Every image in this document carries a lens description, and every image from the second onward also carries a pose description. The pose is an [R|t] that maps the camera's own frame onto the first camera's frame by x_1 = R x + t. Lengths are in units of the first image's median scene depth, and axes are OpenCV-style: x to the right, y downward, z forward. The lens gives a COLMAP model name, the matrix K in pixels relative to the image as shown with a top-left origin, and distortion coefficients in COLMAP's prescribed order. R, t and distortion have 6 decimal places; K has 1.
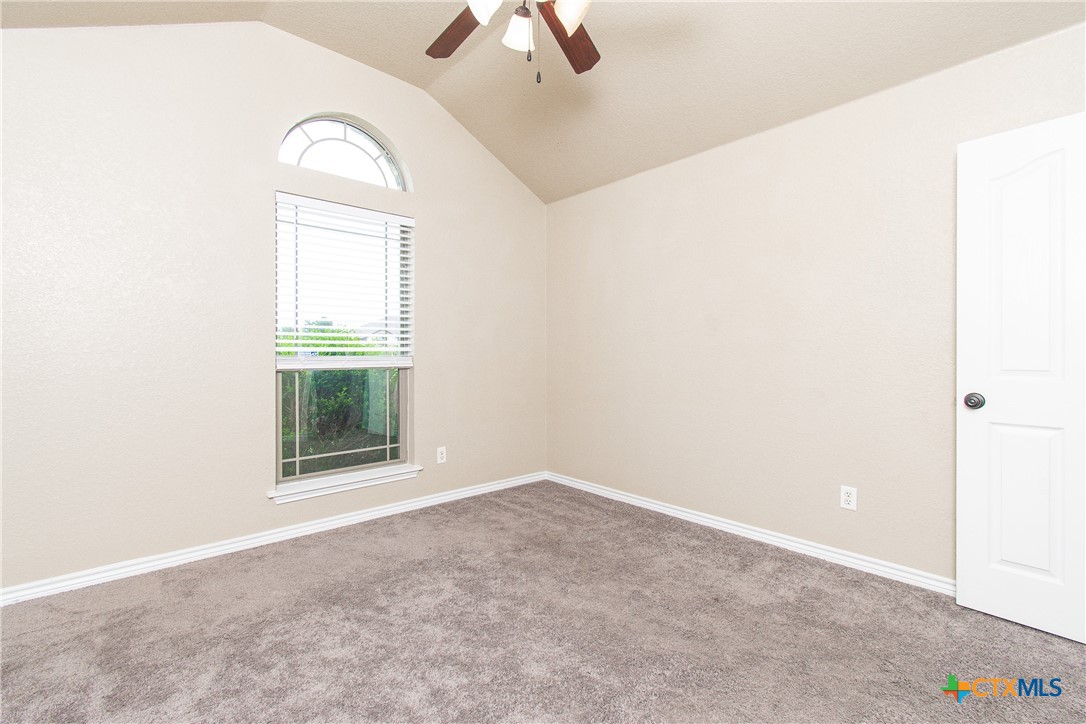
lens RADIAL K [[500.2, 0, 545.2], [0, 500.2, 356.1], [0, 0, 1]] dist [0.001820, 0.000066]
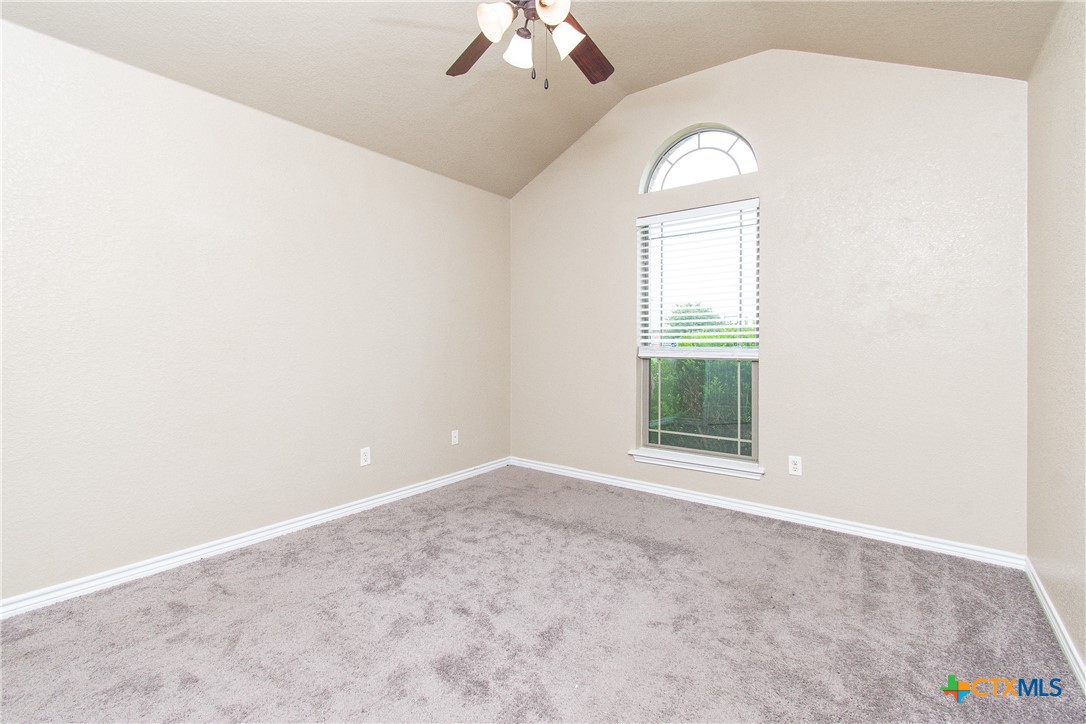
lens RADIAL K [[496.6, 0, 541.3], [0, 496.6, 346.4], [0, 0, 1]] dist [0.000992, 0.000073]
pose [[0.154254, 0.006947, -0.988007, 0.634410], [-0.009349, 0.999941, 0.005571, -0.004214], [0.987987, 0.008377, 0.154310, 0.512207]]
